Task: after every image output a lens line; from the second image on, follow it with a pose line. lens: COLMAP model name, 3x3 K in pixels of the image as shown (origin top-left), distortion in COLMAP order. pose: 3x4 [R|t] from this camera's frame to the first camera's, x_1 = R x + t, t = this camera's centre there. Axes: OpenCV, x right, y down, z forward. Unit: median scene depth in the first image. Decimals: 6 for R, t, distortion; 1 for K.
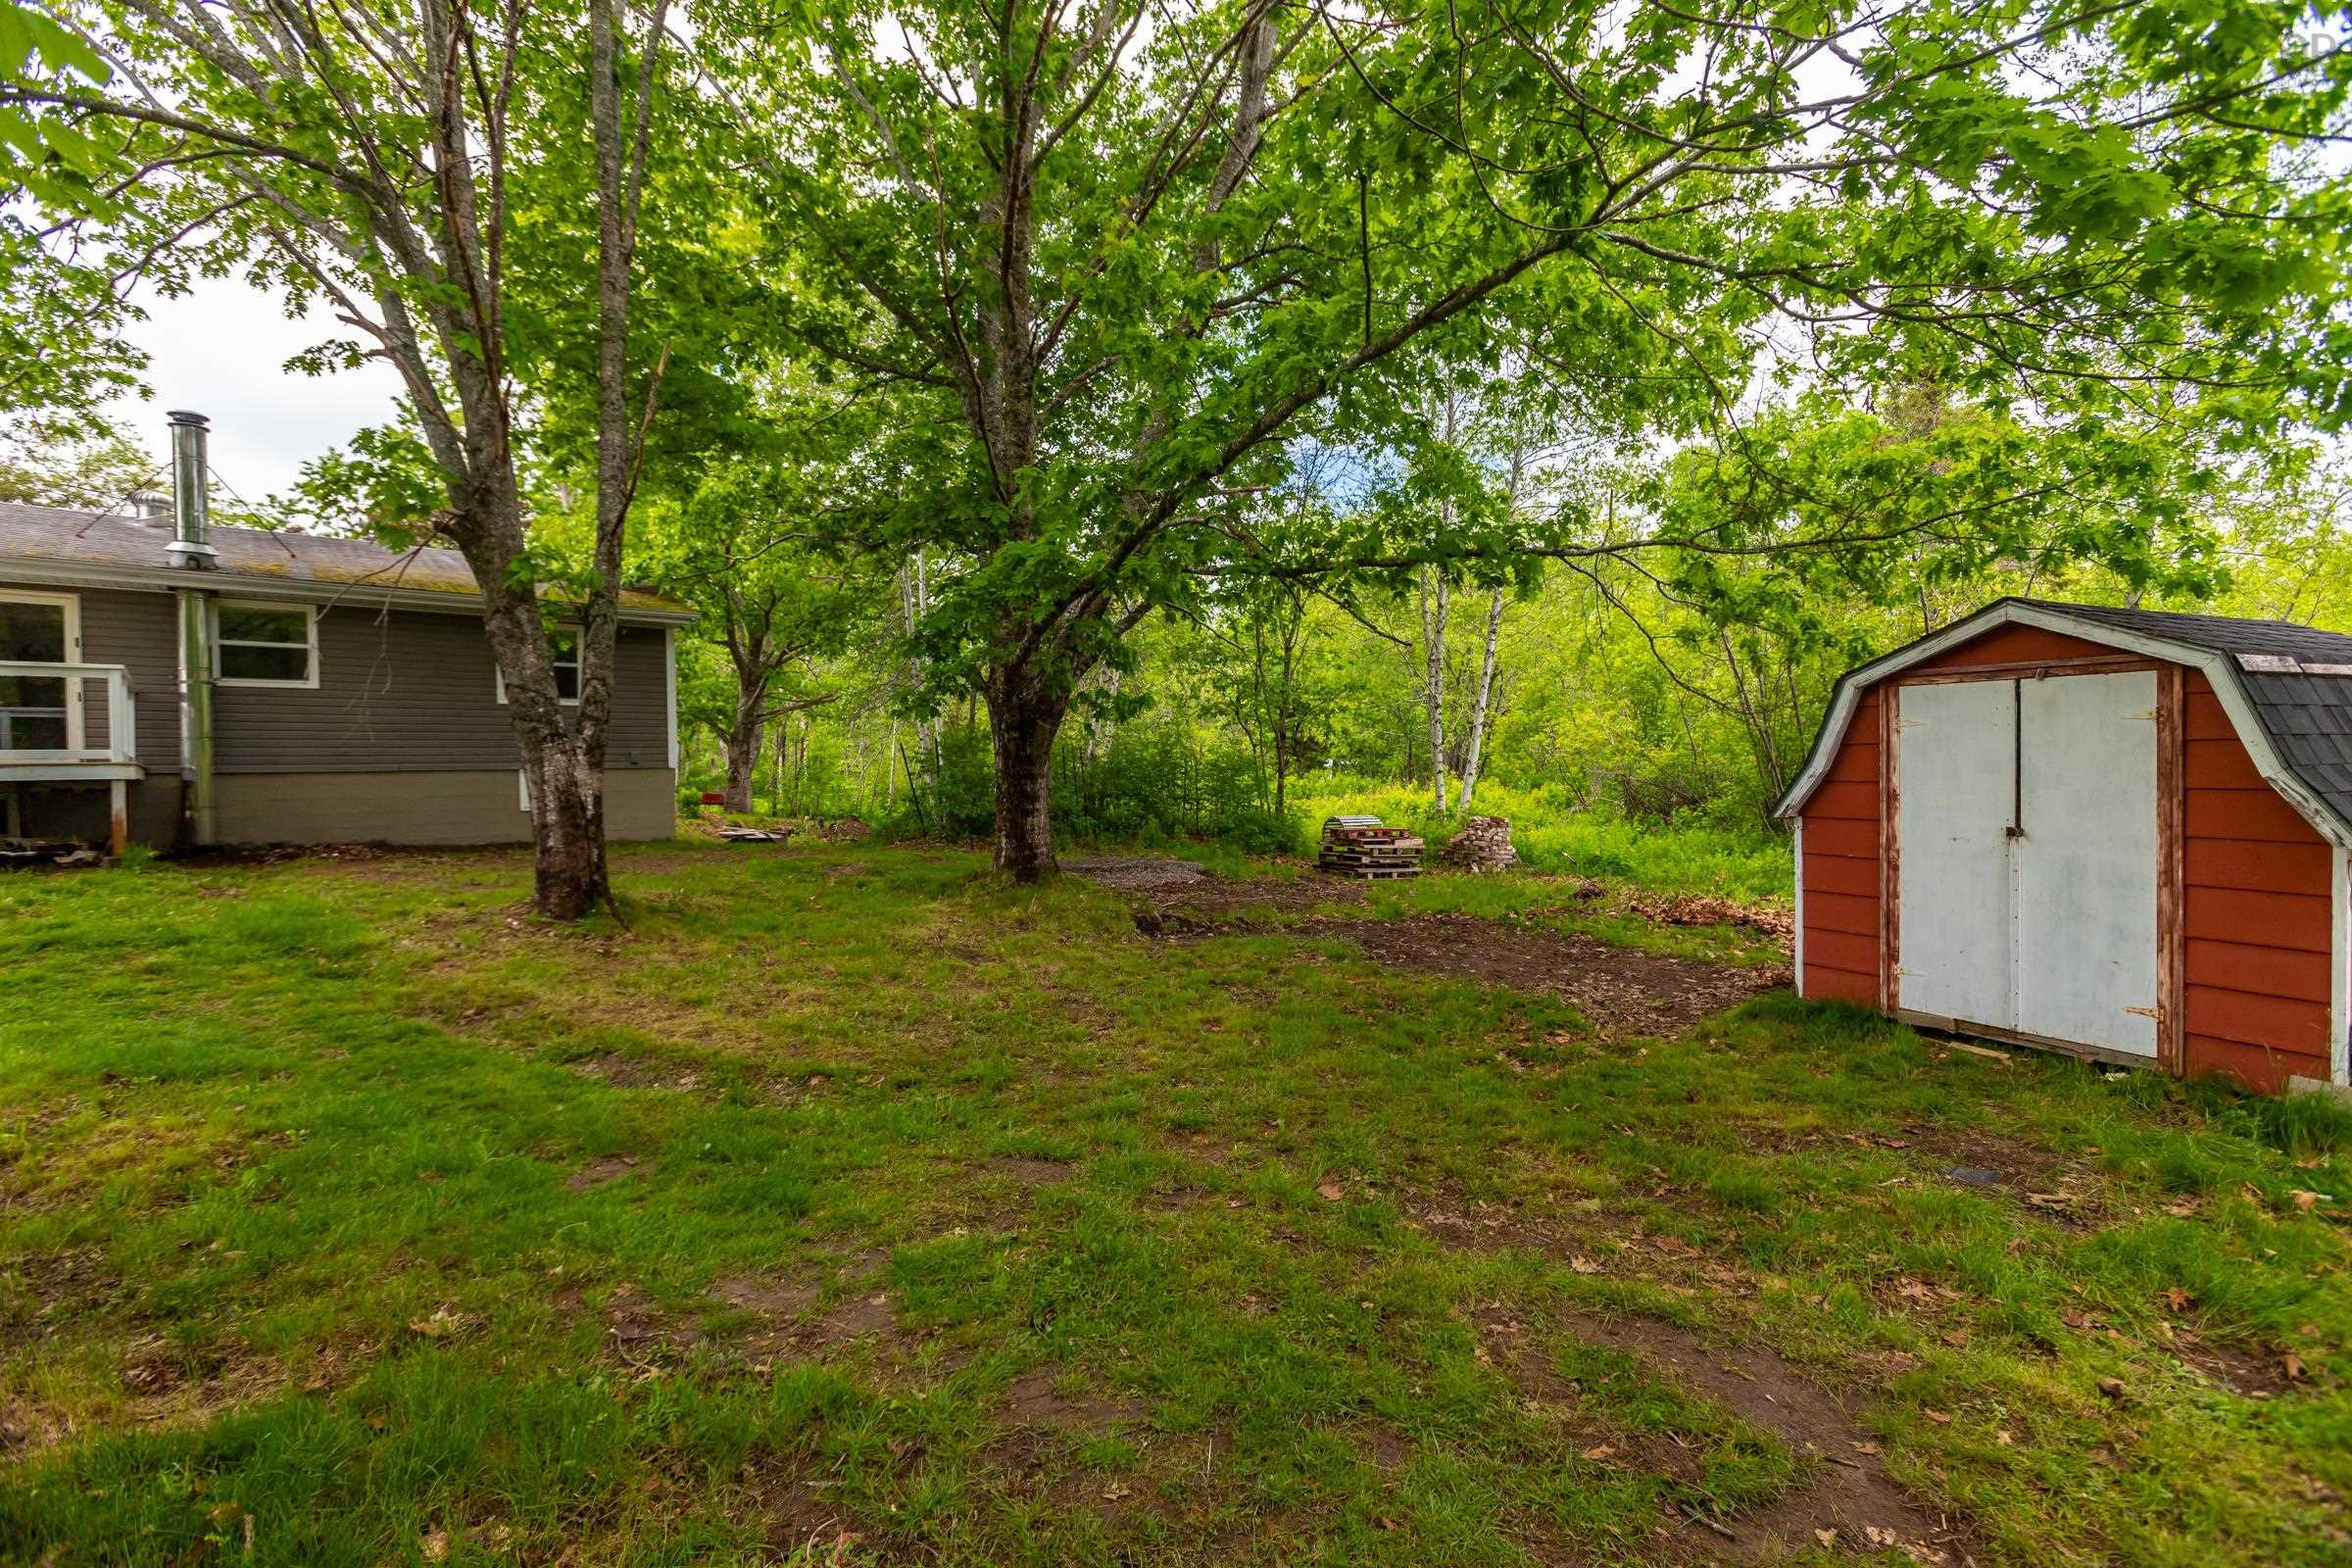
lens RADIAL K [[1076.4, 0, 1148.0], [0, 1076.4, 788.8], [0, 0, 1]] dist [-0.014135, 0.015979]
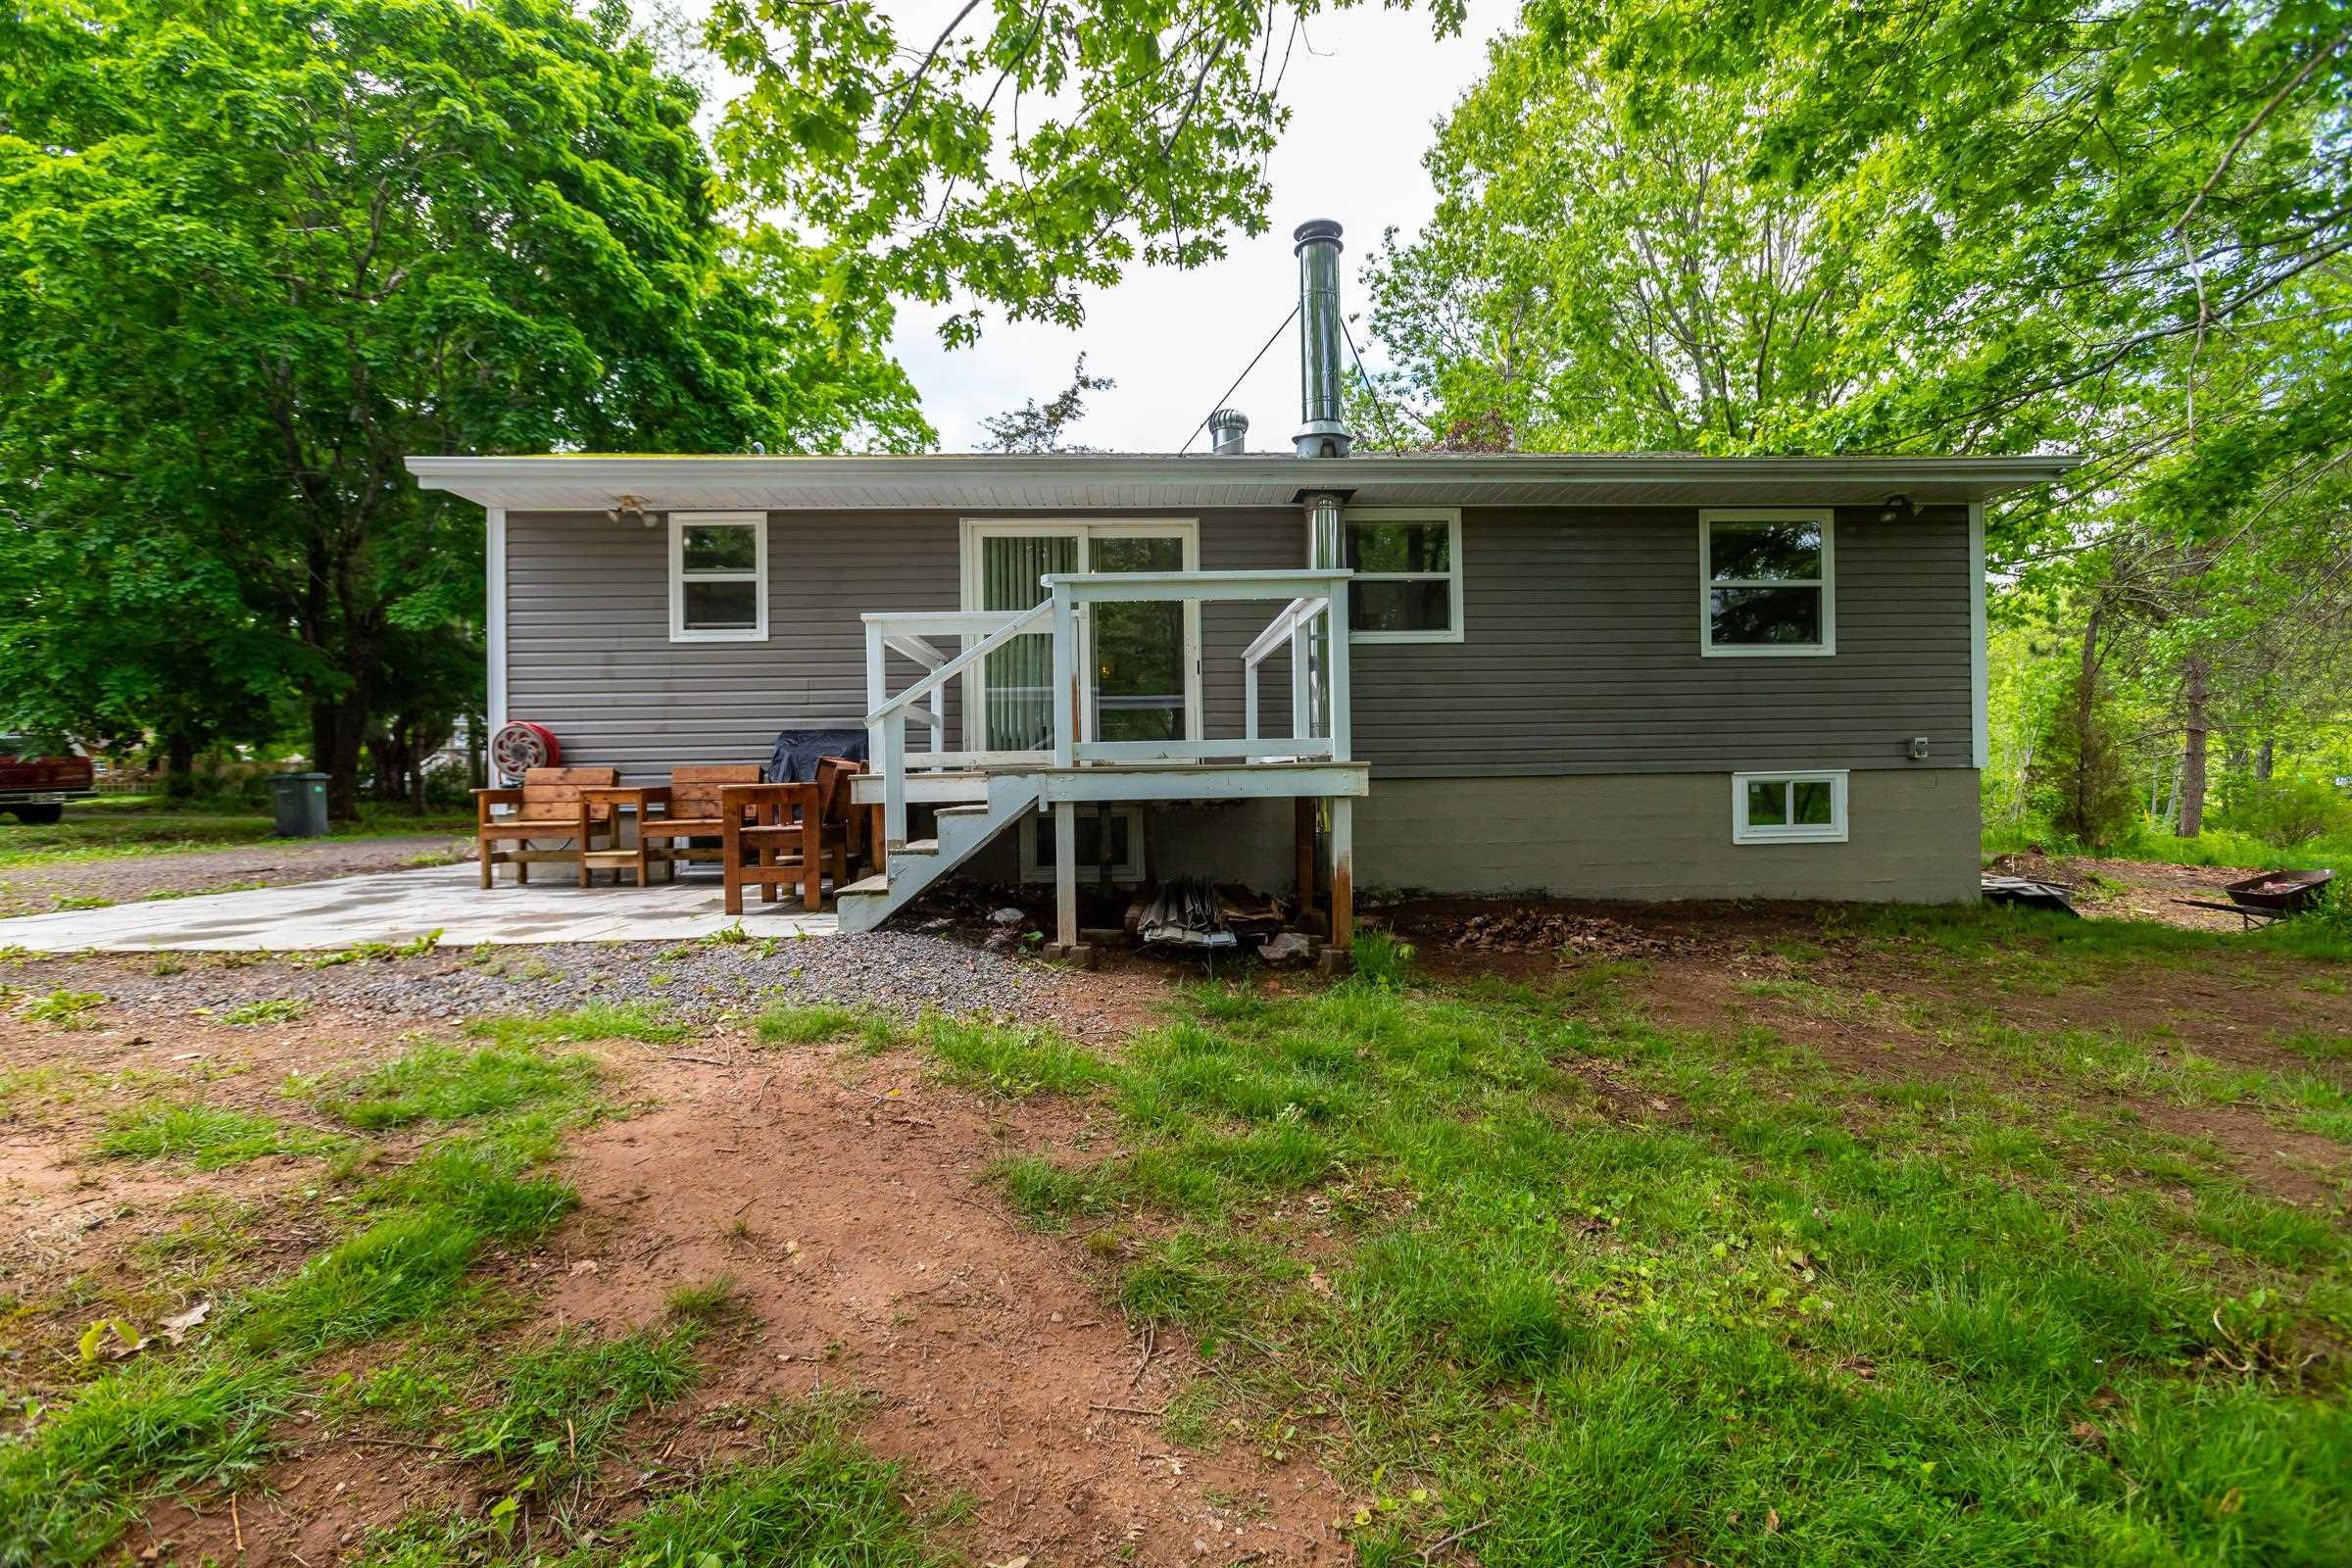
lens RADIAL K [[1076.4, 0, 1148.0], [0, 1076.4, 788.8], [0, 0, 1]] dist [-0.014135, 0.015979]
pose [[0.782347, 0.002086, -0.622839, -0.558303], [-0.005370, 0.999980, -0.003396, -0.007416], [0.622819, 0.006001, 0.782343, 0.430073]]
